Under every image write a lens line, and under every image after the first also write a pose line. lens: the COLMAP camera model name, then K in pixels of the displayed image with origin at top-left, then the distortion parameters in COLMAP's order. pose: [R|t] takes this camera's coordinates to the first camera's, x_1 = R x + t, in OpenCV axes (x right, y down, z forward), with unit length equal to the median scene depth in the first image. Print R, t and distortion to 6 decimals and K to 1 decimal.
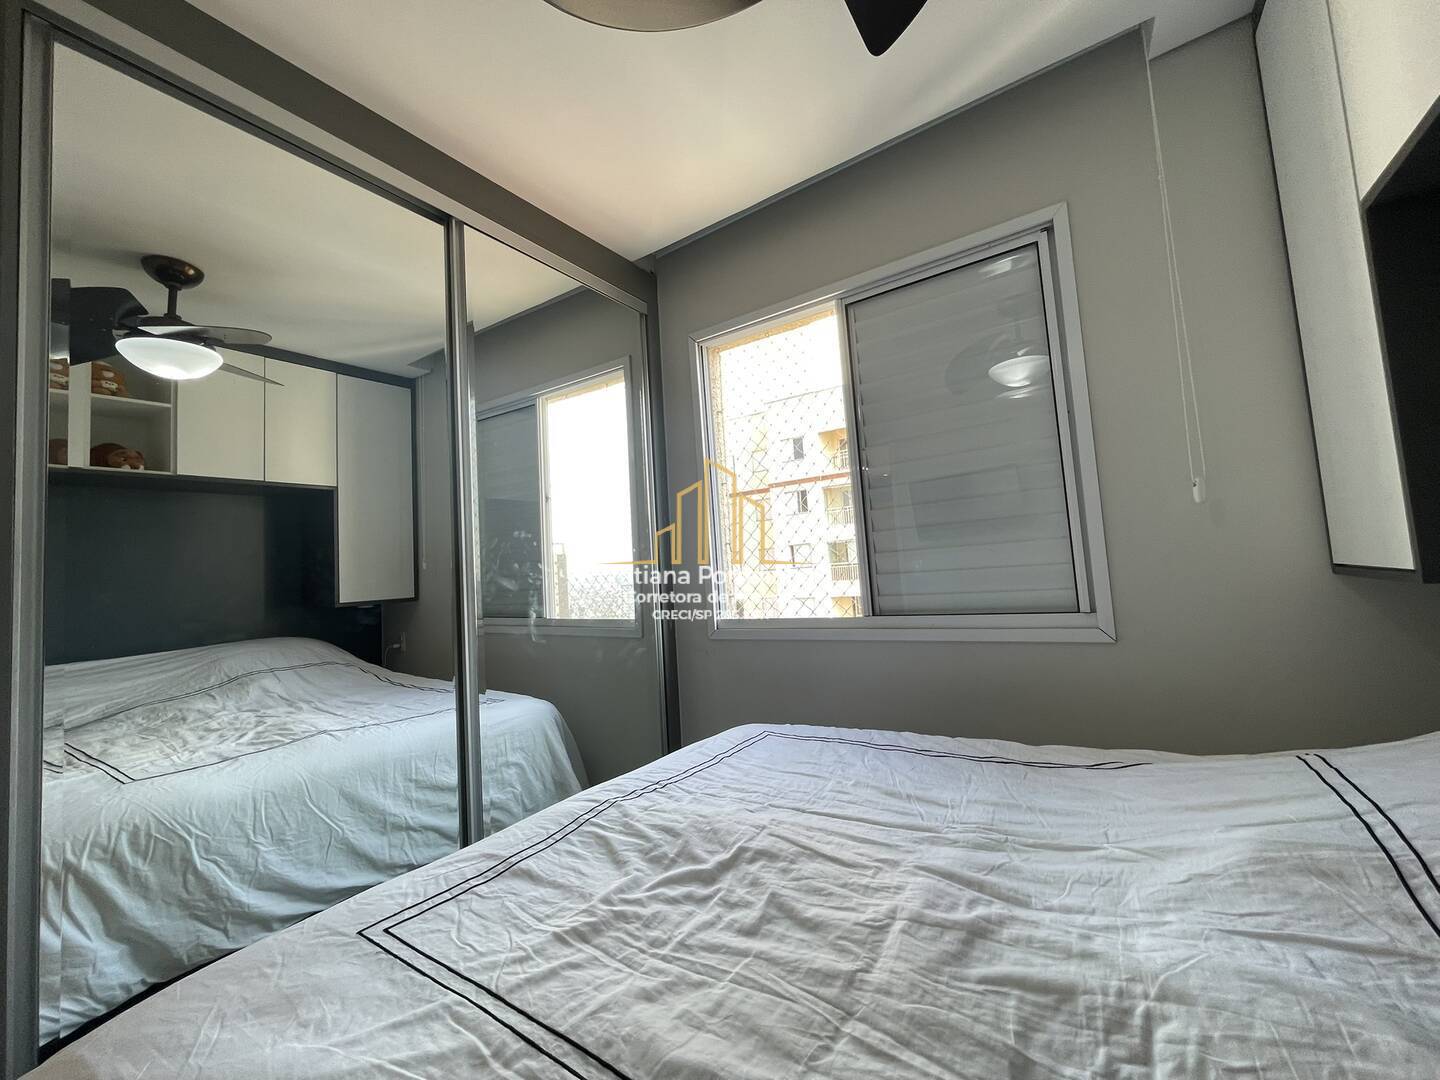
lens RADIAL K [[581.0, 0, 716.8], [0, 581.0, 537.1], [0, 0, 1]] dist [-0.002749, 0.000144]
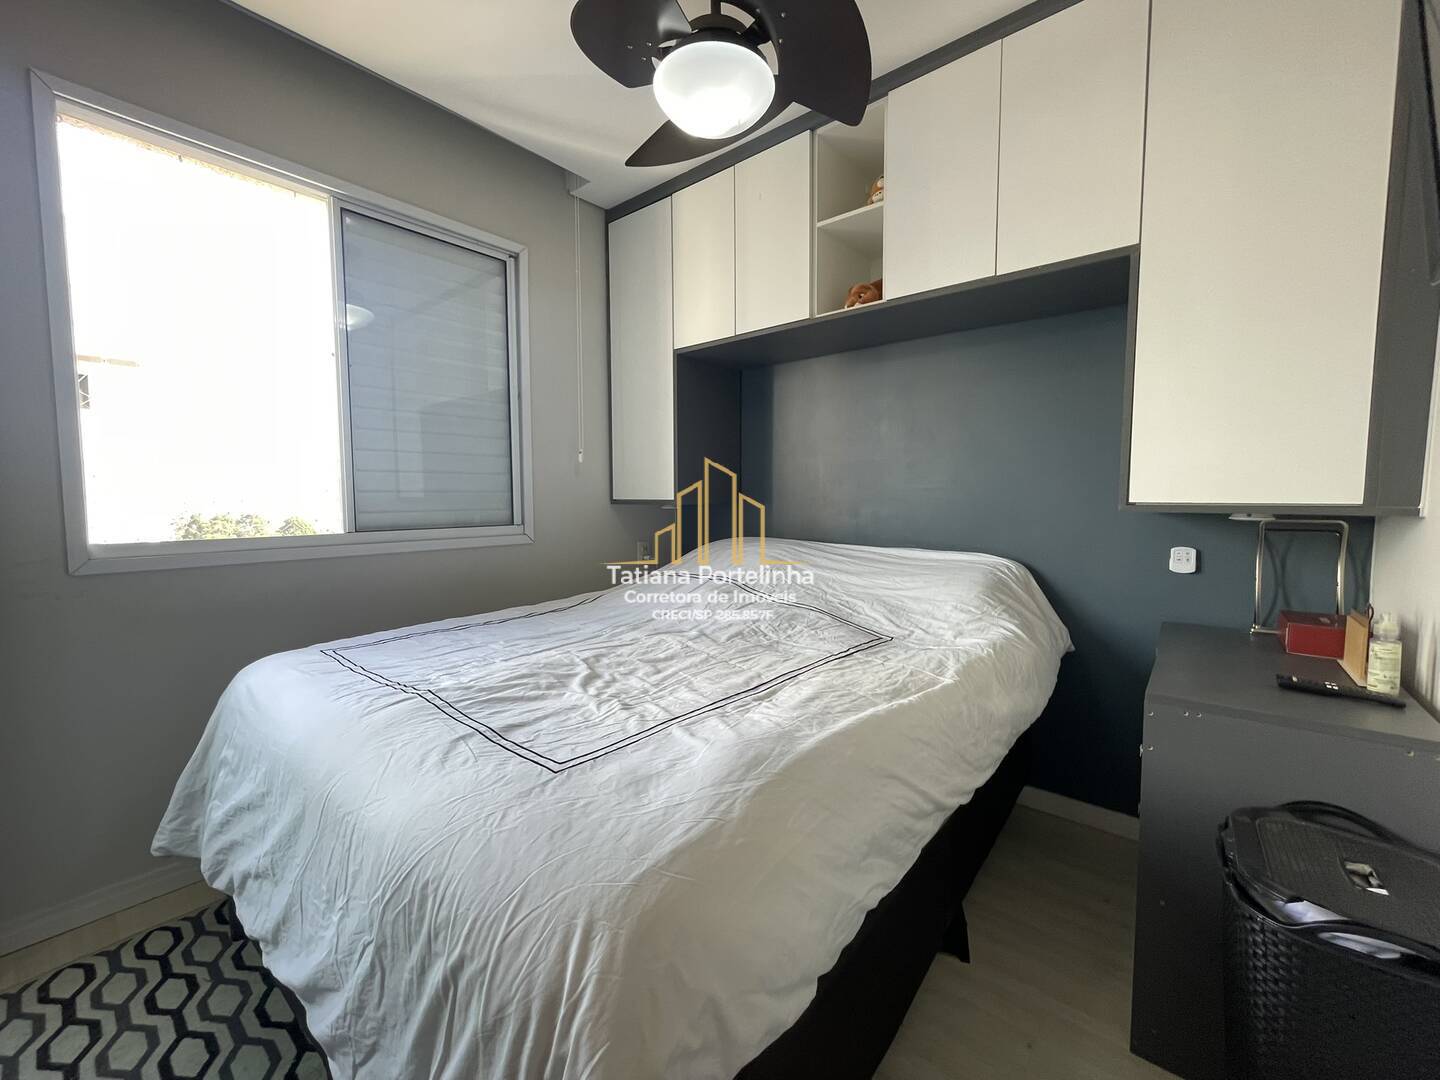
lens RADIAL K [[581.0, 0, 715.1], [0, 581.0, 539.4], [0, 0, 1]] dist [-0.002749, 0.000144]
pose [[0.111748, -0.008070, 0.993704, -1.466204], [-0.069901, 0.997426, 0.015961, 0.190963], [-0.991275, -0.071245, 0.110896, 0.550727]]
